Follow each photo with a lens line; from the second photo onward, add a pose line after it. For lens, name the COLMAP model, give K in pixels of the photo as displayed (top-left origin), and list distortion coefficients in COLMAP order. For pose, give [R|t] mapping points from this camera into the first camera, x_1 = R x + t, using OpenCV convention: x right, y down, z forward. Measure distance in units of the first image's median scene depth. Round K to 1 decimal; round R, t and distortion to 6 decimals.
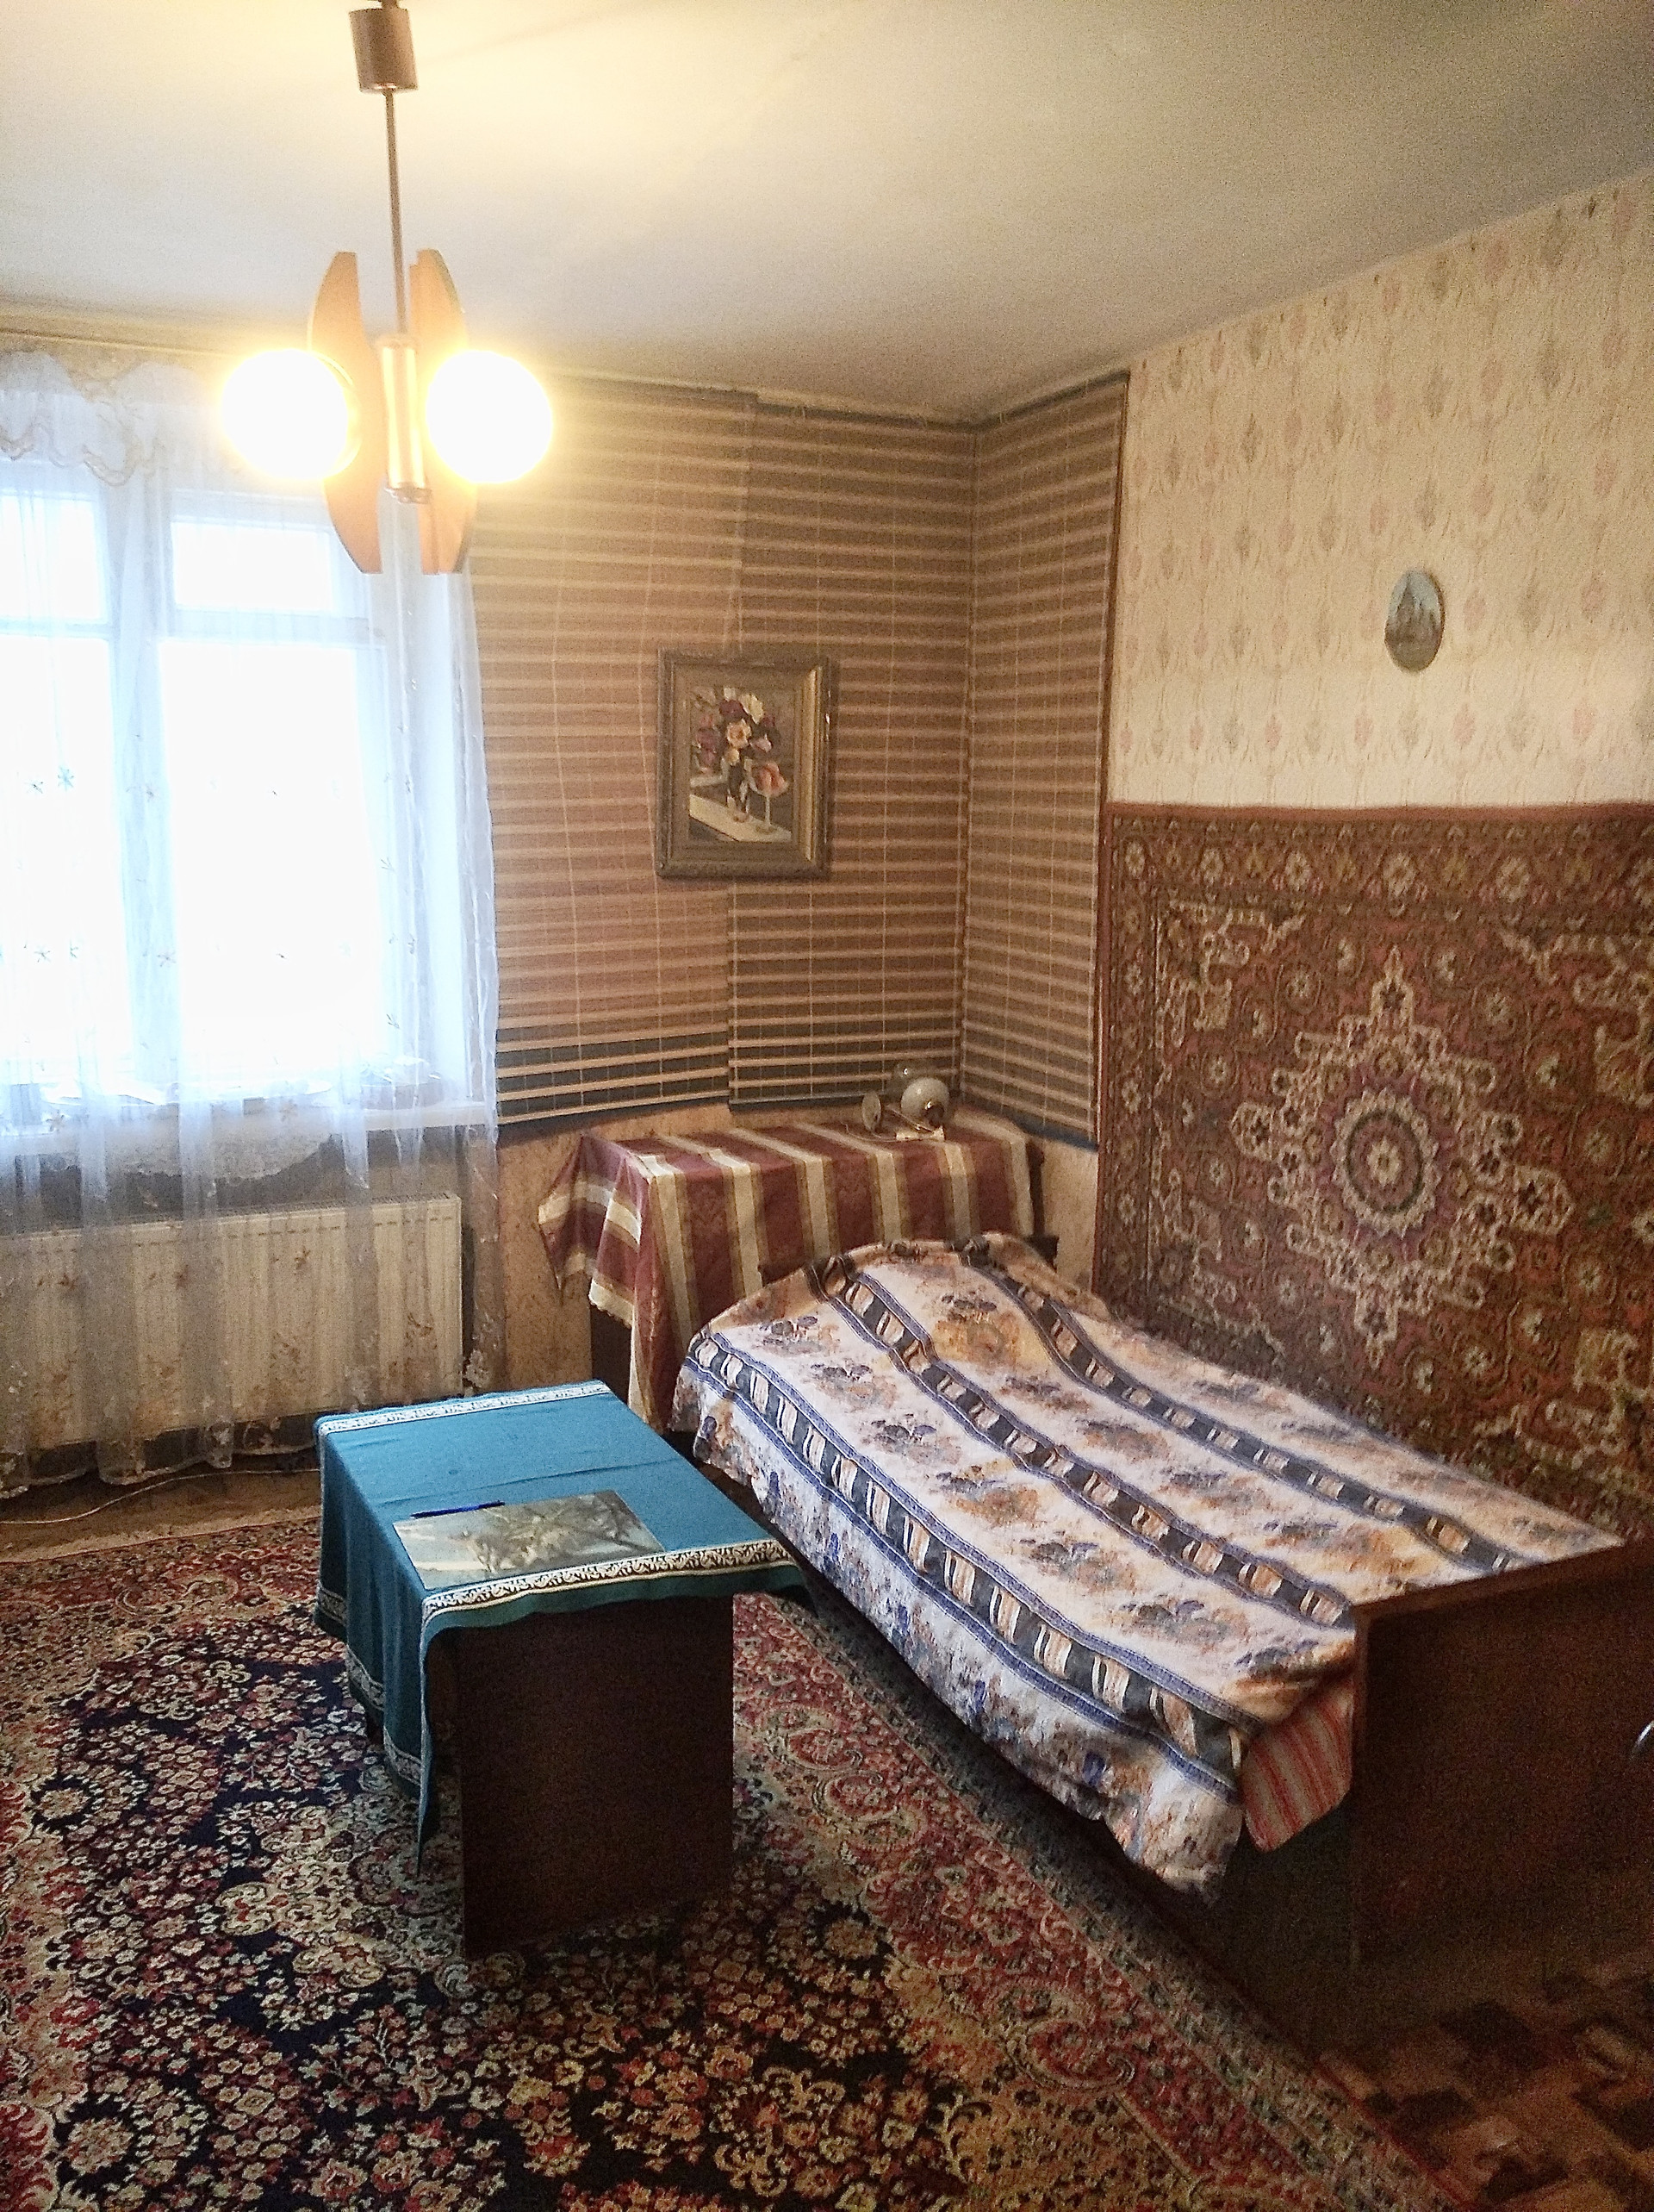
lens RADIAL K [[1795.1, 0, 831.4], [0, 1795.1, 1103.8], [0, 0, 1]] dist [0.070891, -0.107110]
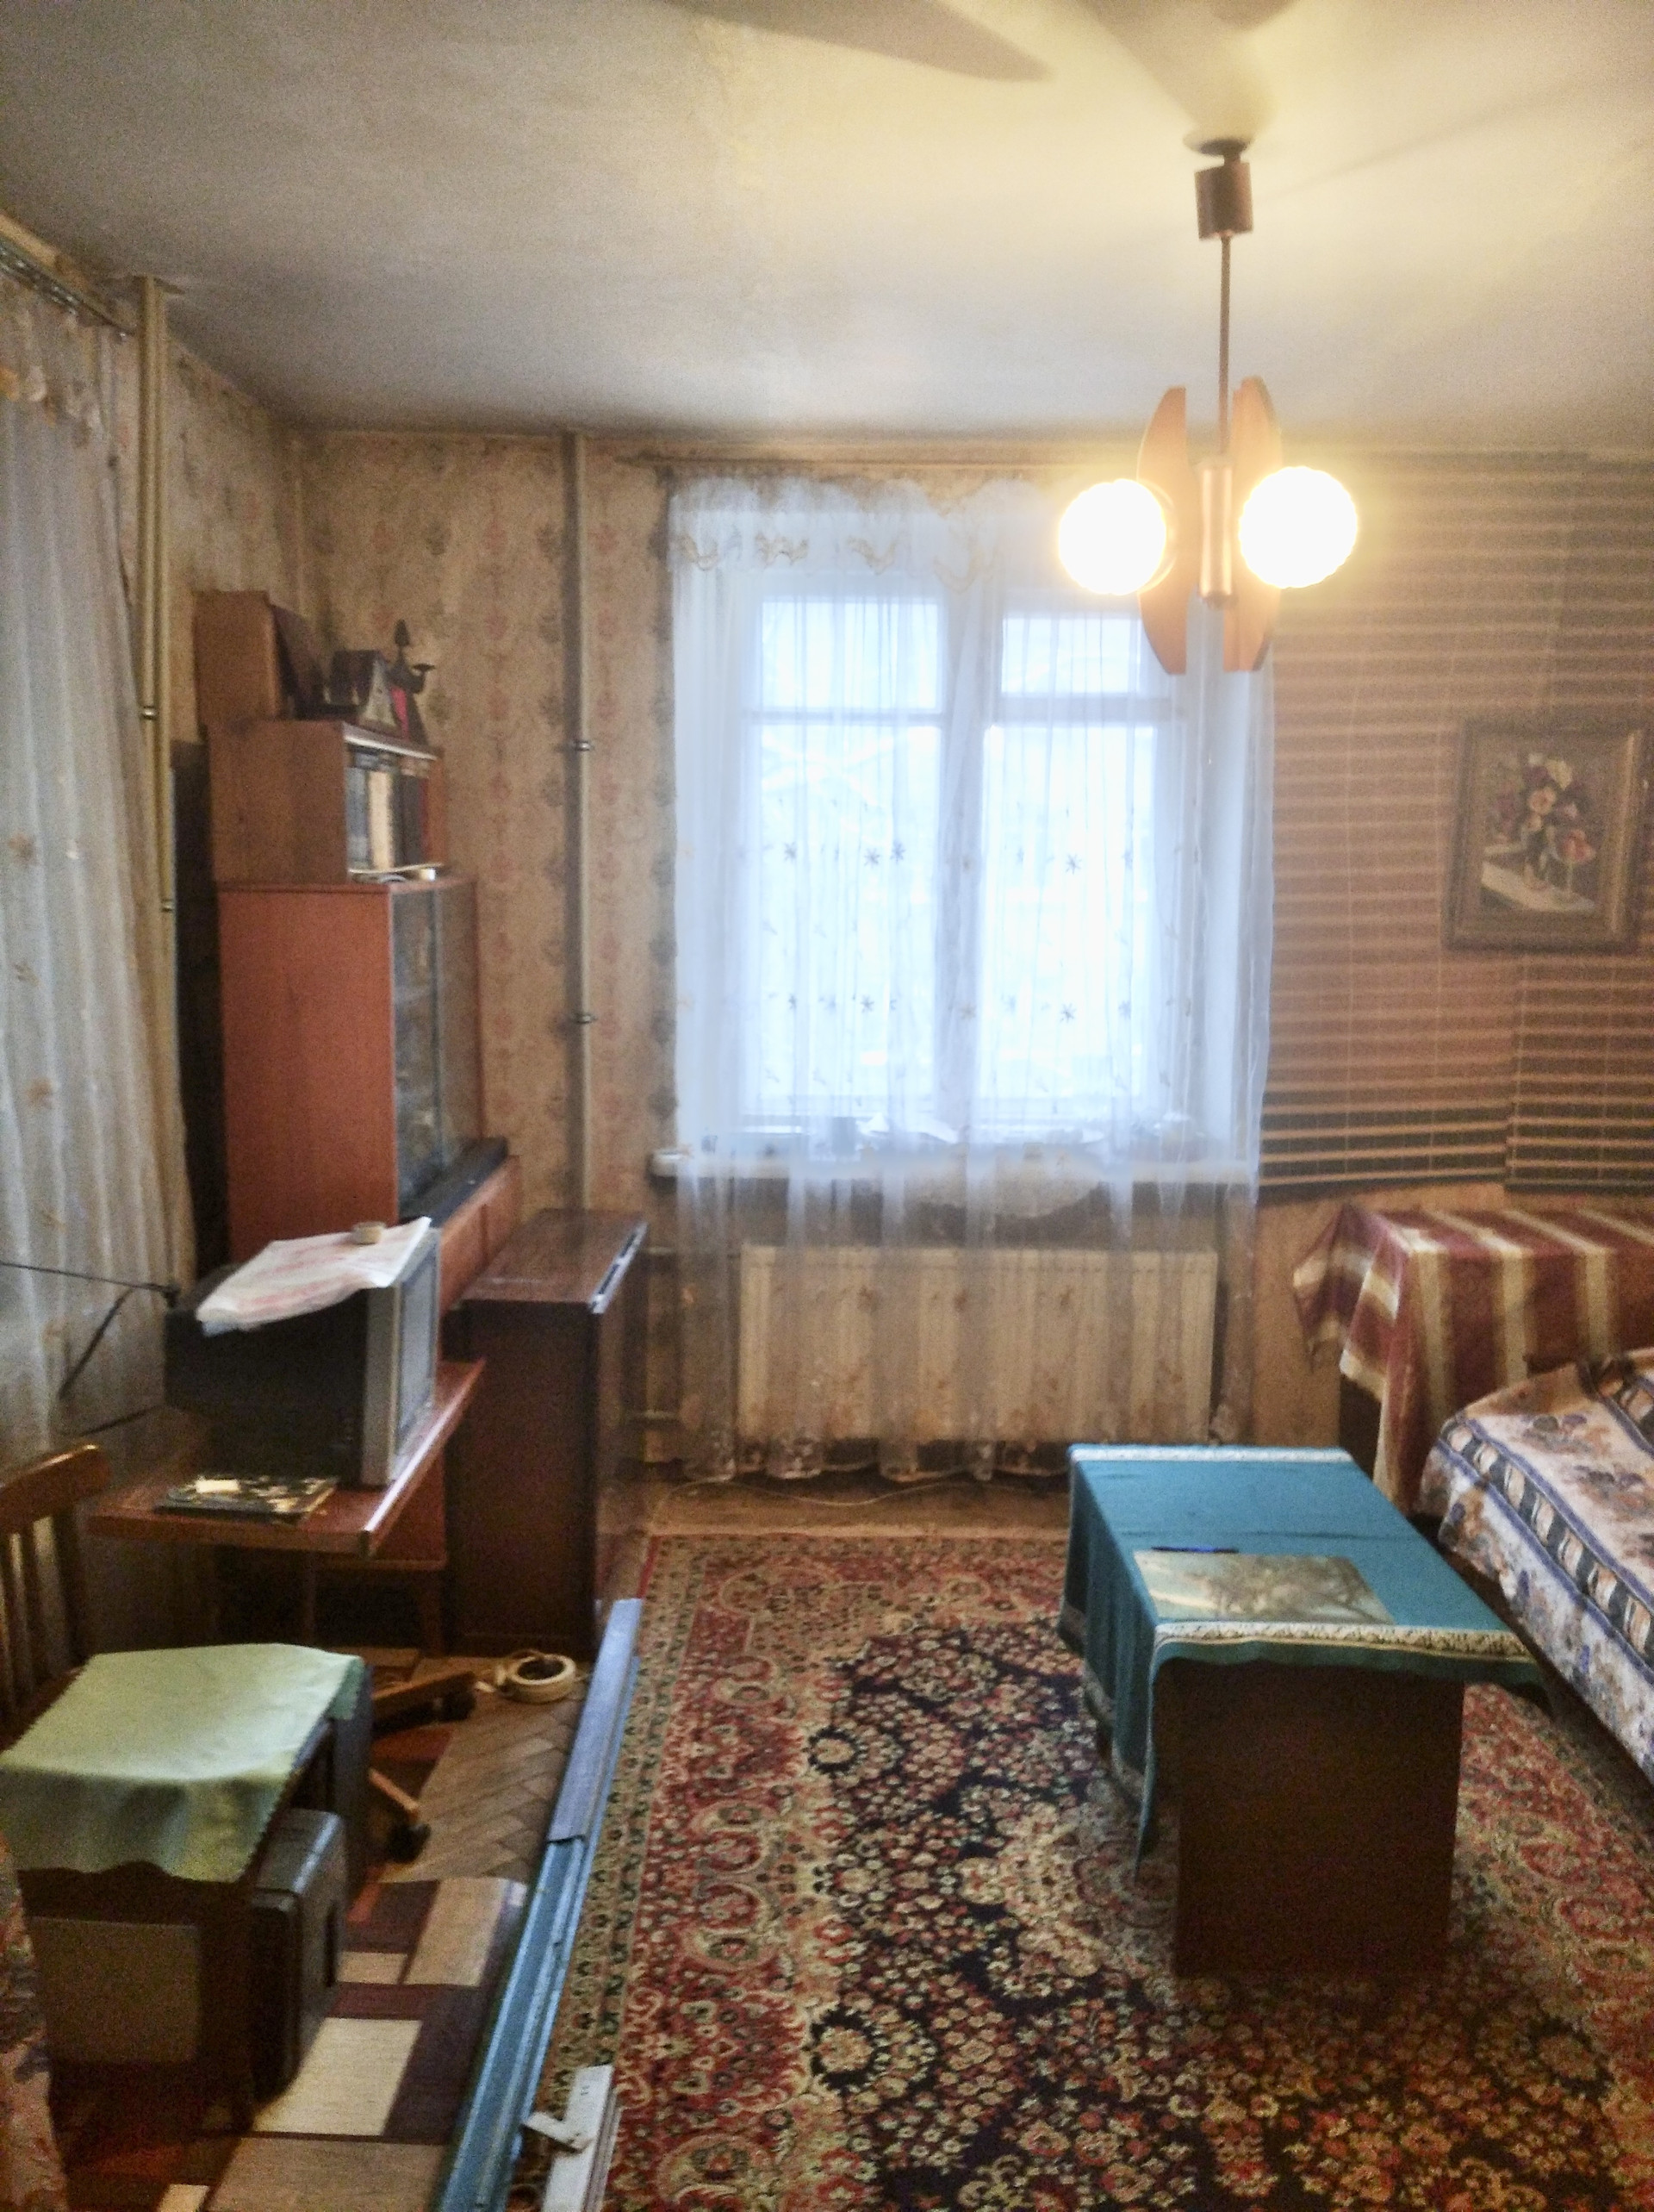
lens RADIAL K [[1795.1, 0, 831.4], [0, 1795.1, 1103.8], [0, 0, 1]] dist [0.070891, -0.107110]
pose [[0.910506, 0.061418, -0.408910, 0.013282], [-0.073828, 0.997164, -0.014619, -0.002743], [0.406852, 0.043500, 0.912458, -0.050112]]
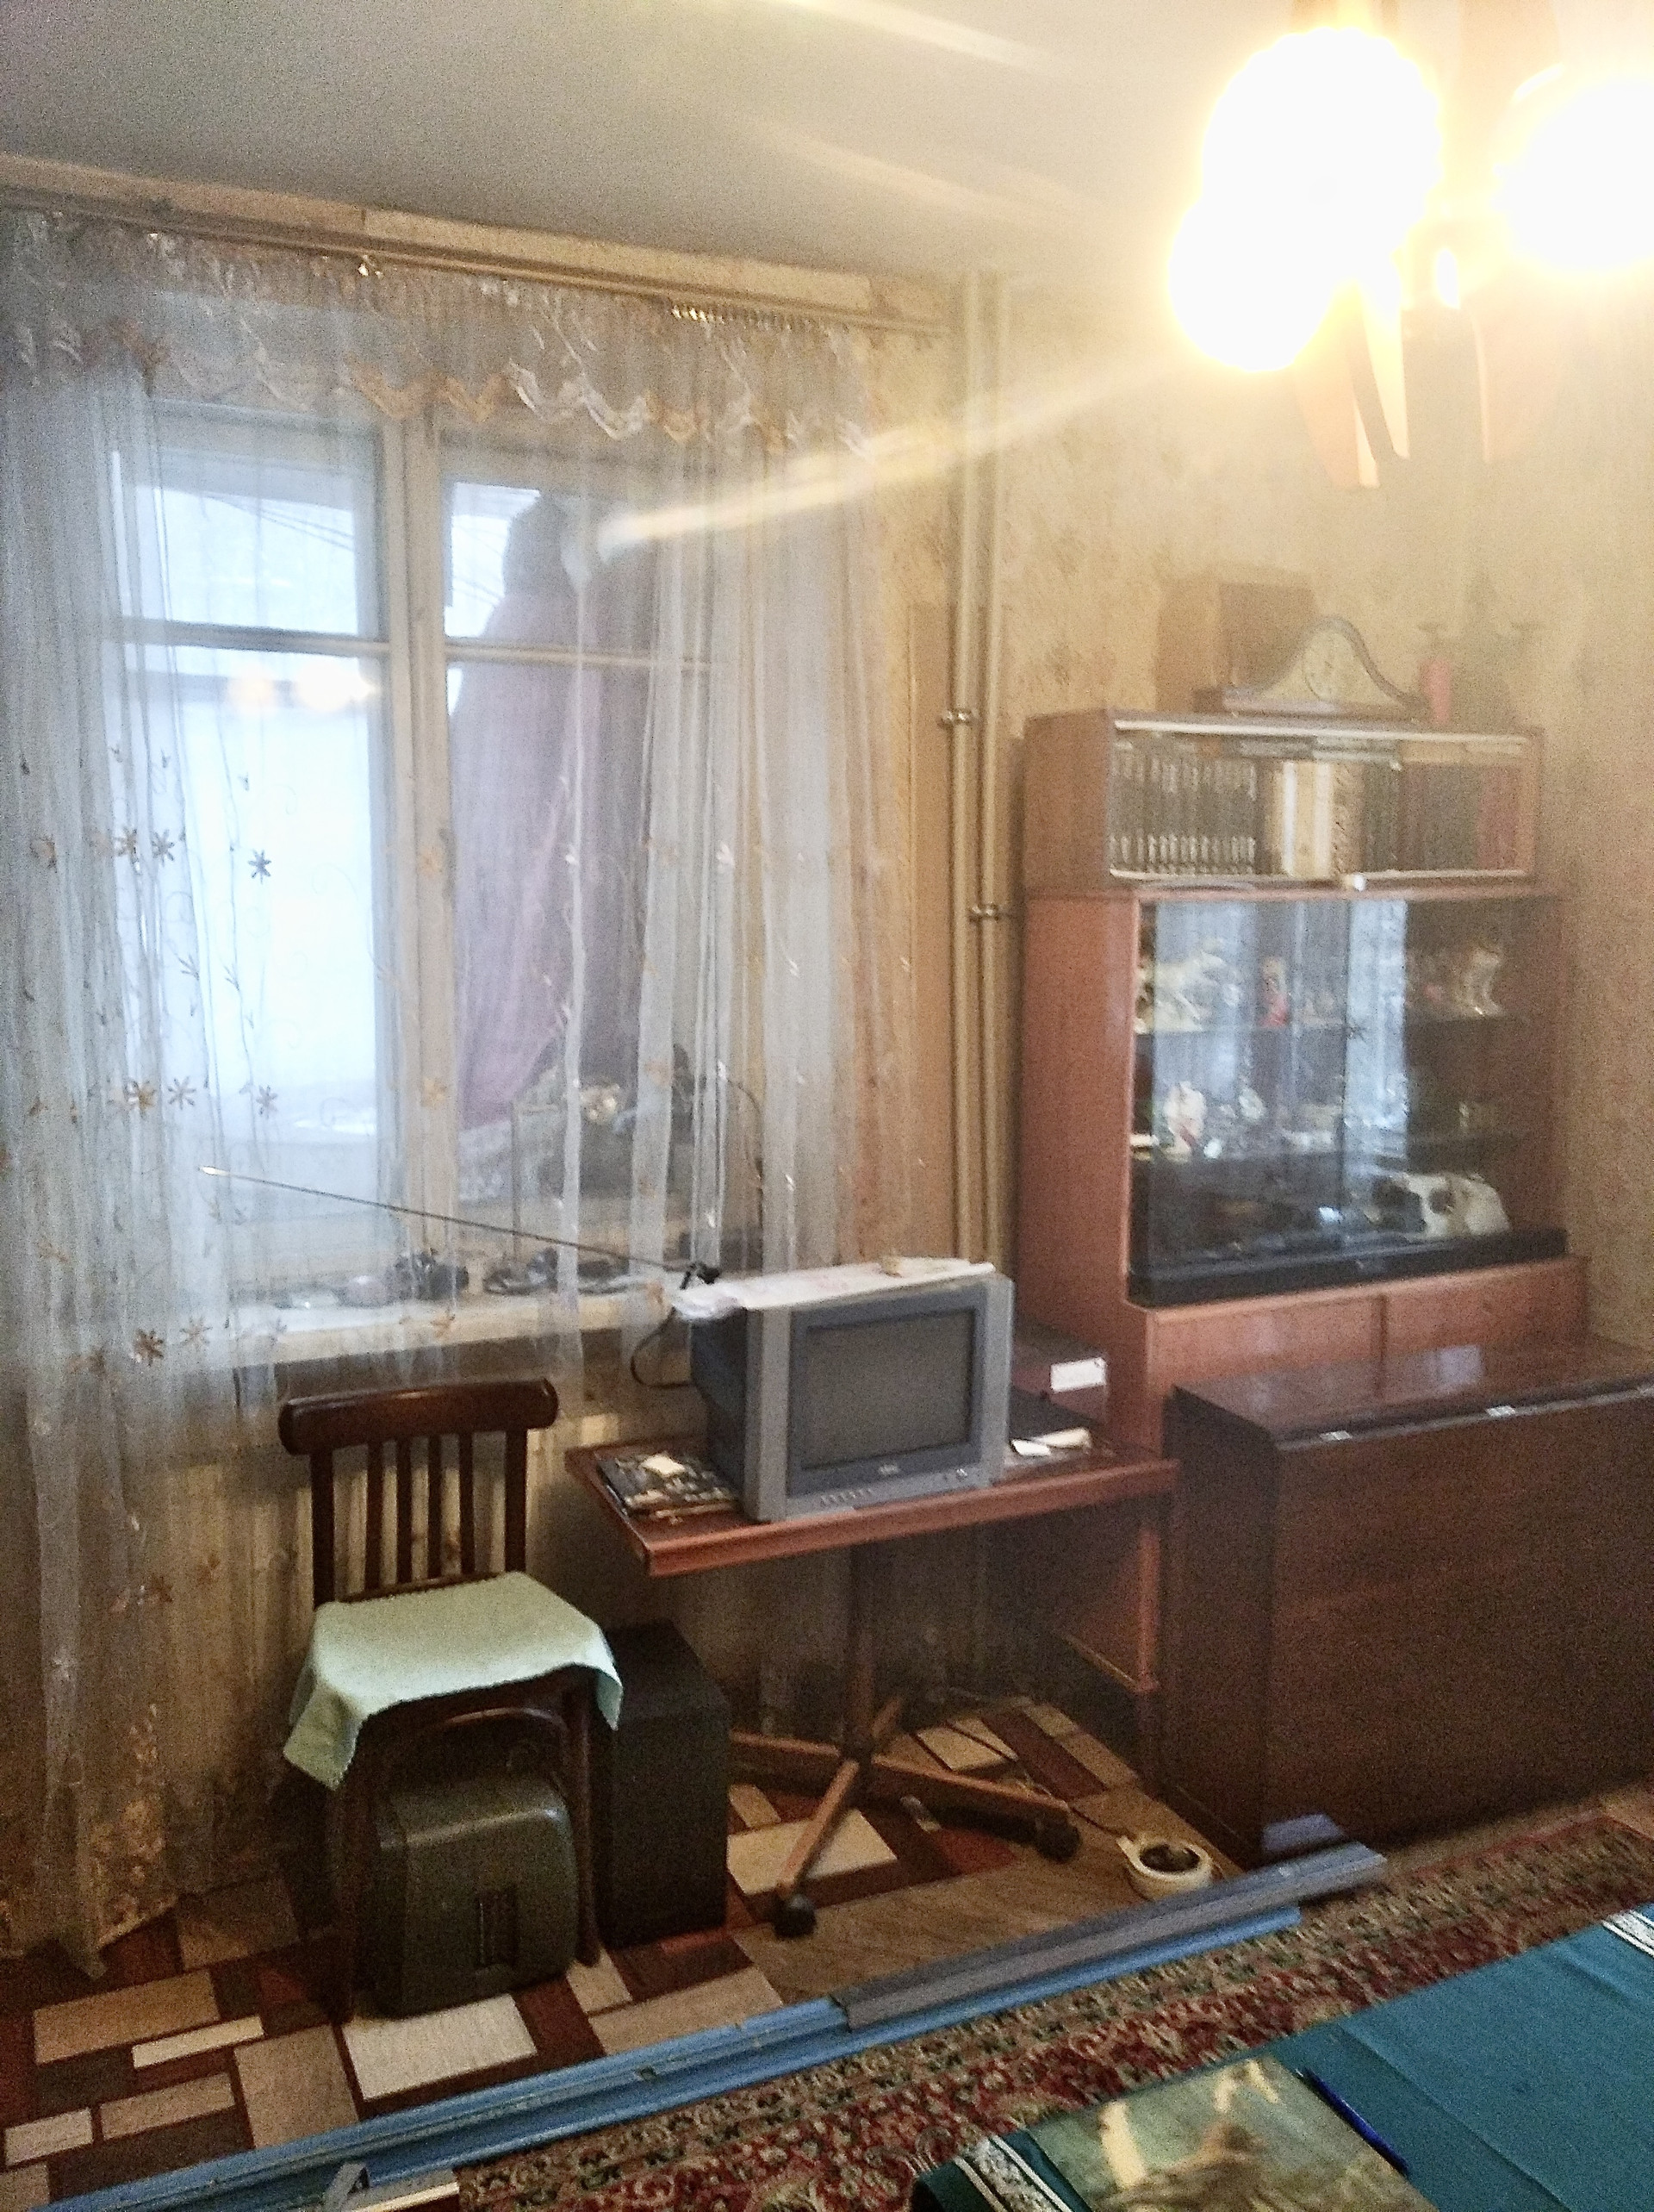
lens RADIAL K [[1802.4, 0, 816.6], [0, 1802.4, 1113.2], [0, 0, 1]] dist [0.094513, -0.118861]
pose [[0.036857, 0.138145, -0.989726, 0.270330], [-0.178535, 0.975375, 0.129494, -0.111704], [0.983243, 0.171928, 0.060613, 0.627382]]
